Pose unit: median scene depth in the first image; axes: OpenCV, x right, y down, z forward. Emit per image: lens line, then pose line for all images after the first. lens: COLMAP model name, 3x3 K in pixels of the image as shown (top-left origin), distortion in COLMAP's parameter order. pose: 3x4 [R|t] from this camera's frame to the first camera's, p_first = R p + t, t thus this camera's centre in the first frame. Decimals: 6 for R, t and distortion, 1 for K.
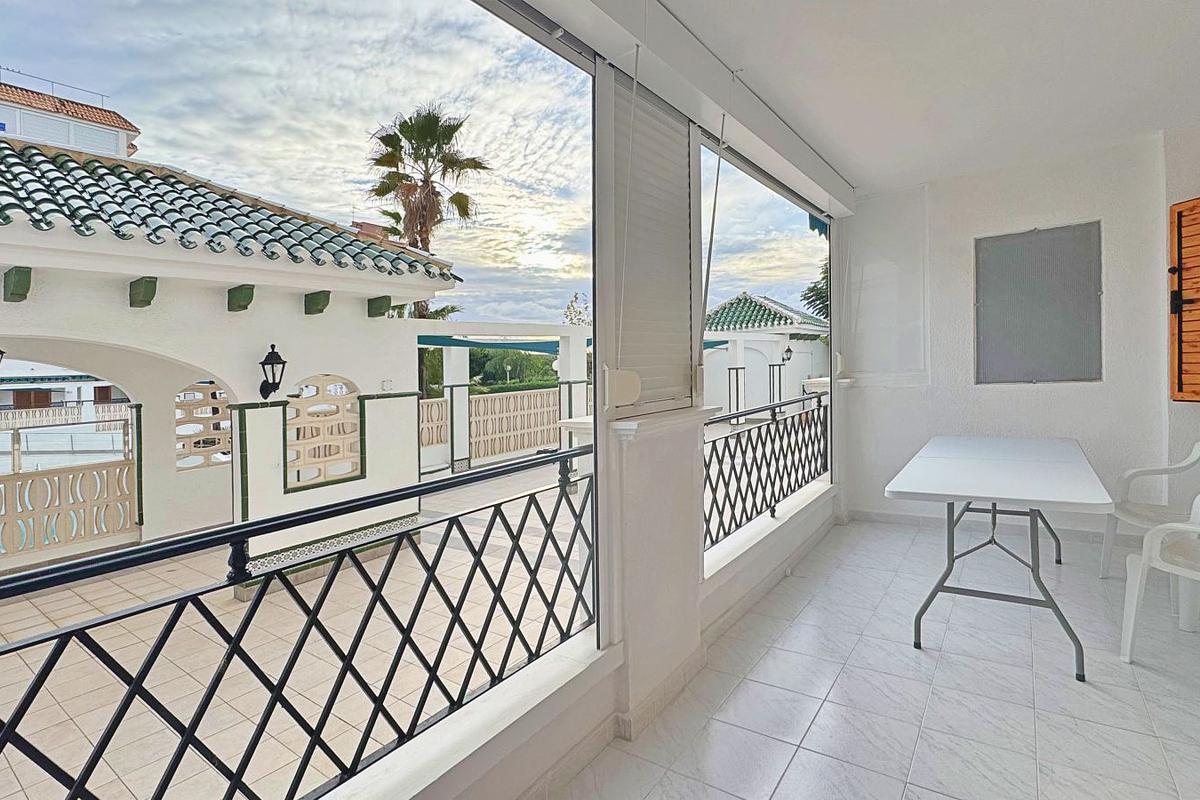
lens RADIAL K [[583.3, 0, 596.5], [0, 583.3, 397.4], [0, 0, 1]] dist [0.023967, -0.004570]
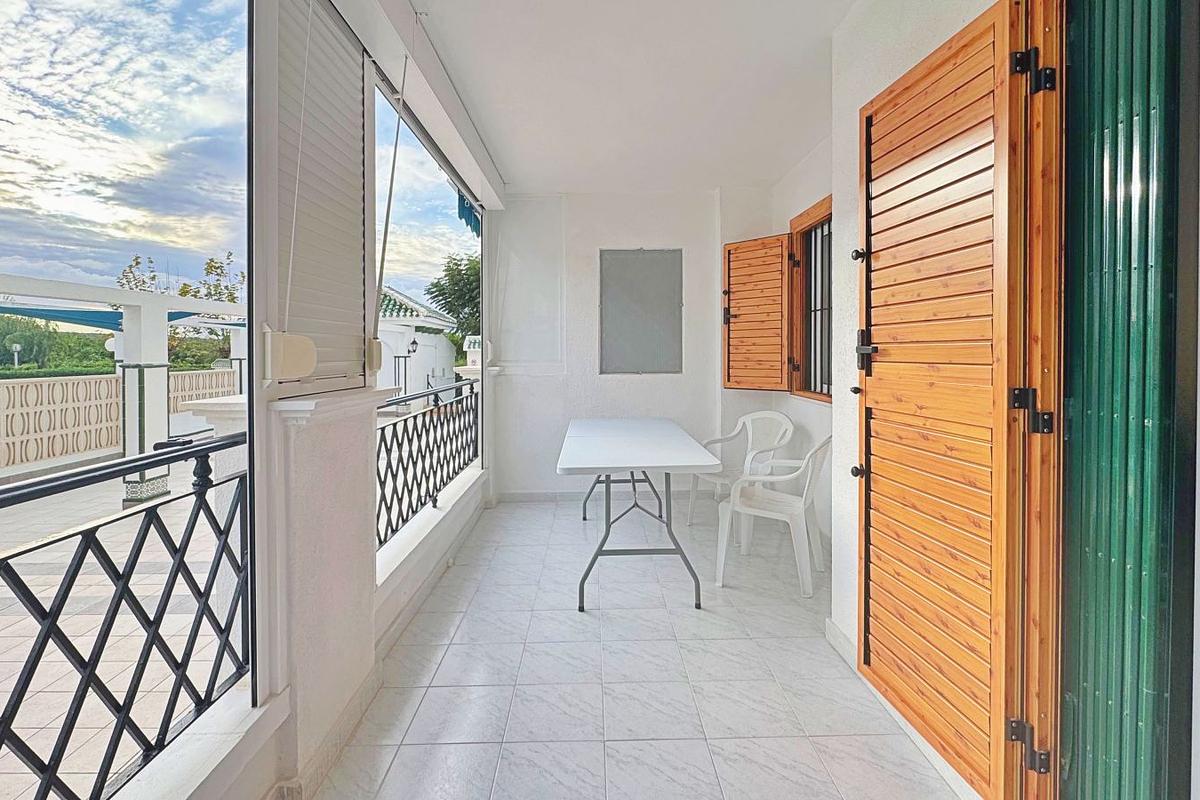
lens RADIAL K [[578.1, 0, 589.6], [0, 578.1, 393.1], [0, 0, 1]] dist [-0.000151, 0.001399]
pose [[0.807151, 0.006661, 0.590307, -0.064603], [-0.008107, 0.999967, -0.000199, 0.020485], [-0.590289, -0.004625, 0.807179, 0.116269]]
